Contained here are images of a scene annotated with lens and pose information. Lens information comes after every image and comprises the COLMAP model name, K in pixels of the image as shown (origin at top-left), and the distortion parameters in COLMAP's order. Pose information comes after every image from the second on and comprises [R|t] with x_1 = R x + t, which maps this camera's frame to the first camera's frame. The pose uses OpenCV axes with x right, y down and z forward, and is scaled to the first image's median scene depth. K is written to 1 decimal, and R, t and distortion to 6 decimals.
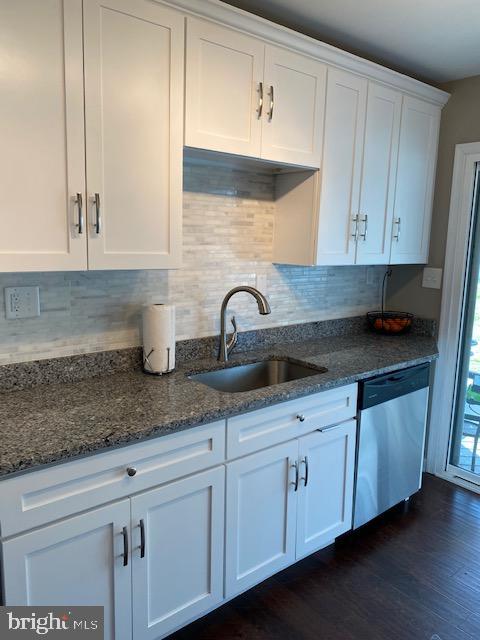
lens RADIAL K [[496.4, 0, 240.0], [0, 496.4, 320.0], [0, 0, 1]] dist [0.060997, -0.107376]
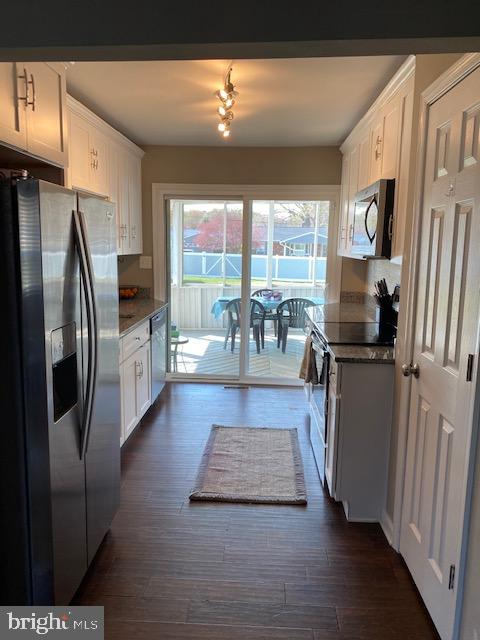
lens RADIAL K [[496.4, 0, 240.0], [0, 496.4, 320.0], [0, 0, 1]] dist [0.060997, -0.107376]
pose [[0.676356, -0.118363, 0.727003, -0.630815], [0.112976, 0.991996, 0.056401, 0.047487], [-0.727859, 0.043986, 0.684314, -0.343055]]
